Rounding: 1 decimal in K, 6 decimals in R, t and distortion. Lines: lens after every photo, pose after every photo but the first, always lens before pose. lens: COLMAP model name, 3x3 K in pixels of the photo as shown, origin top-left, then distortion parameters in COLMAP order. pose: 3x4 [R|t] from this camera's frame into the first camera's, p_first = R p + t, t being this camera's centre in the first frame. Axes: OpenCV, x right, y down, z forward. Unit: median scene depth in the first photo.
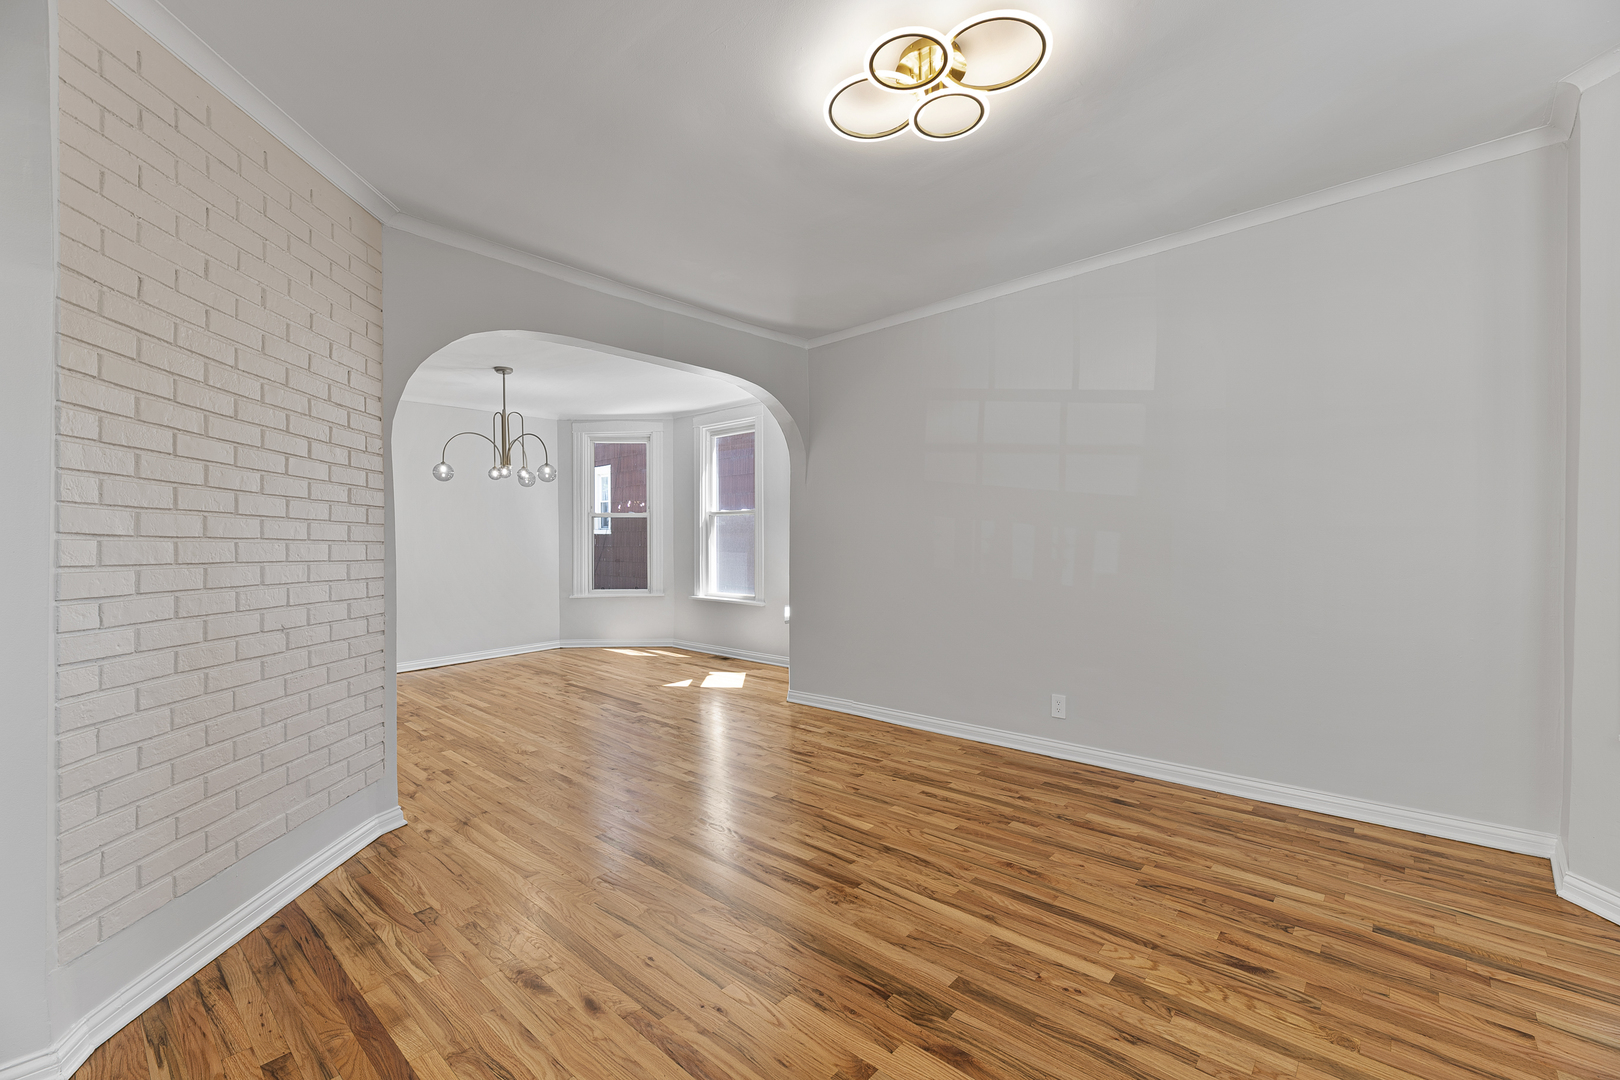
lens RADIAL K [[654.6, 0, 818.3], [0, 654.6, 551.2], [0, 0, 1]] dist [0.002684, -0.002360]
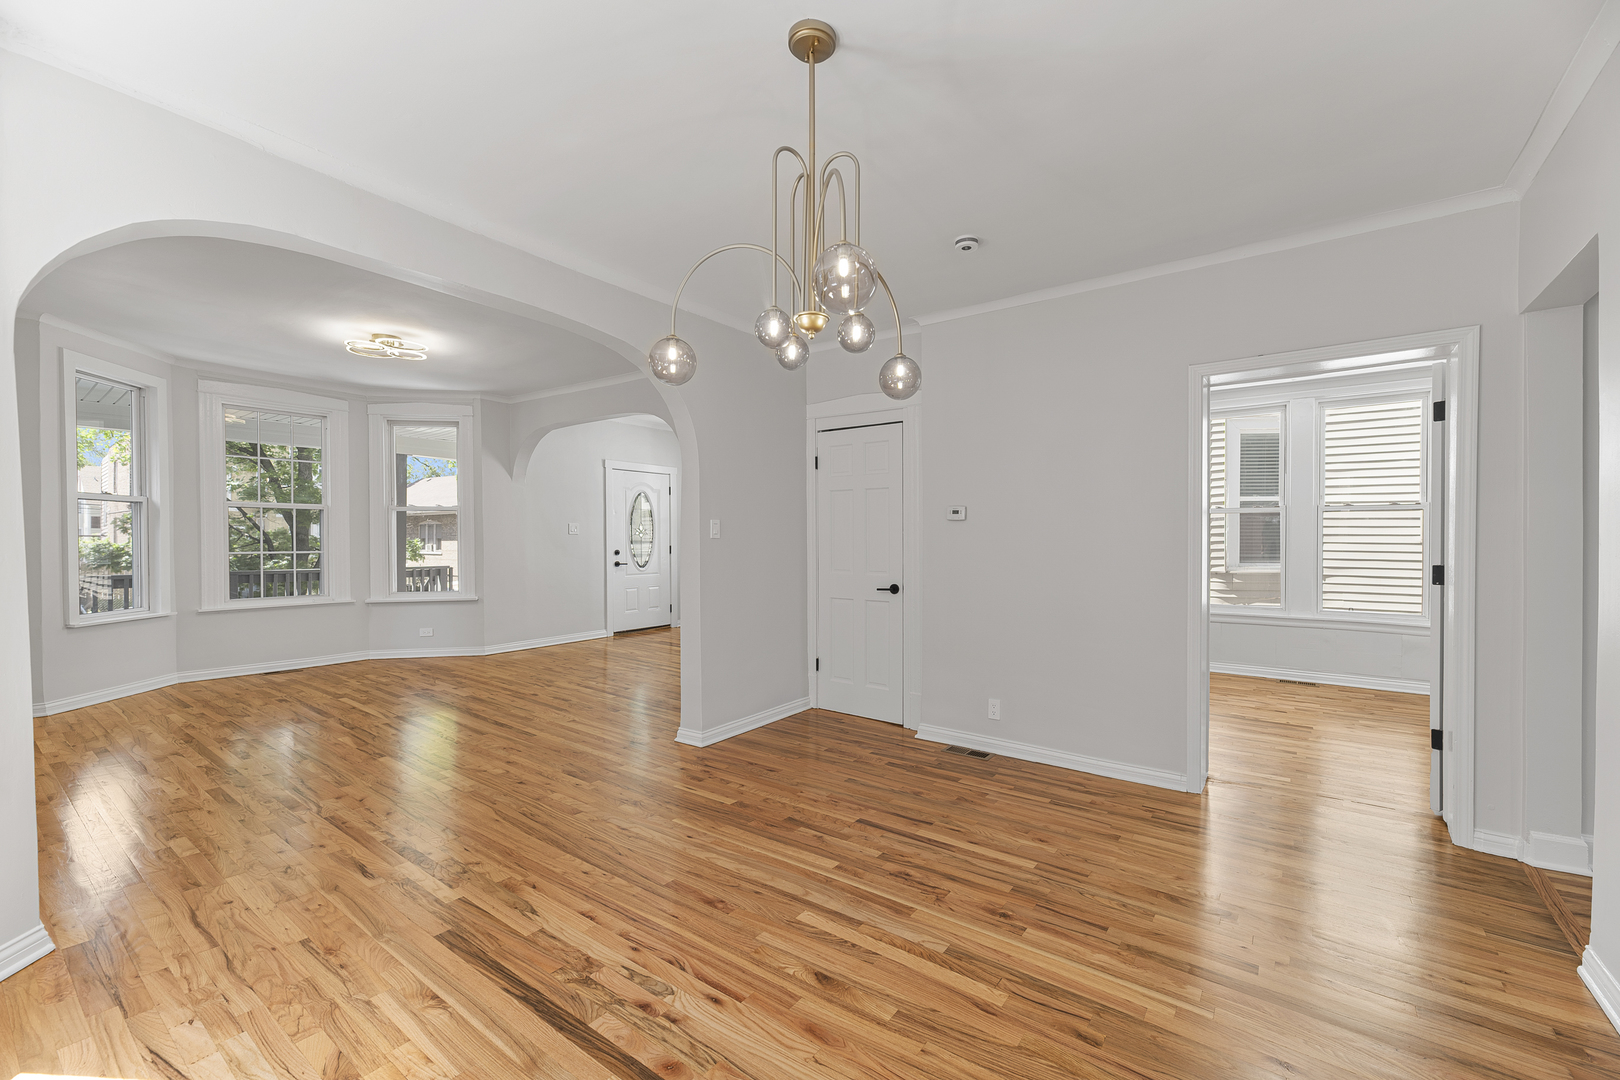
lens RADIAL K [[654.6, 0, 825.2], [0, 654.6, 553.5], [0, 0, 1]] dist [0.002684, -0.002360]
pose [[-0.993180, 0.010498, -0.116115, -1.300847], [0.005624, 0.999093, 0.042217, -0.068378], [0.116453, 0.041276, -0.992338, 3.986186]]
